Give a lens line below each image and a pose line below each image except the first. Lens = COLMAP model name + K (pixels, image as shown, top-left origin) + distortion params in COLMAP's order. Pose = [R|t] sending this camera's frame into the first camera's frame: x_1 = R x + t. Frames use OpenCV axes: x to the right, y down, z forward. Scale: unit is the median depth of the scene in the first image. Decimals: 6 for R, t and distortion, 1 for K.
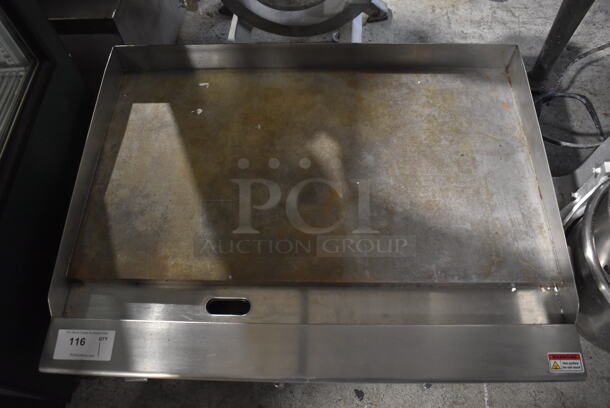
lens RADIAL K [[470.4, 0, 304.5], [0, 470.4, 206.8], [0, 0, 1]] dist [-0.094410, 0.001856]
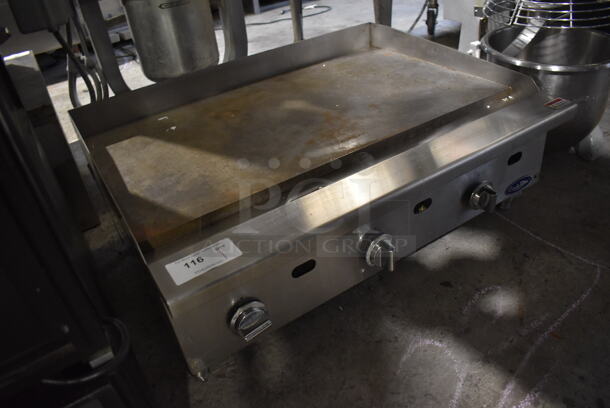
lens RADIAL K [[470.4, 0, 303.9], [0, 470.4, 208.0], [0, 0, 1]] dist [-0.094410, 0.001856]
pose [[0.829866, -0.367705, 0.419661, -0.507509], [0.522756, 0.775326, -0.354395, 0.486561], [-0.195061, 0.513481, 0.835636, 0.148577]]
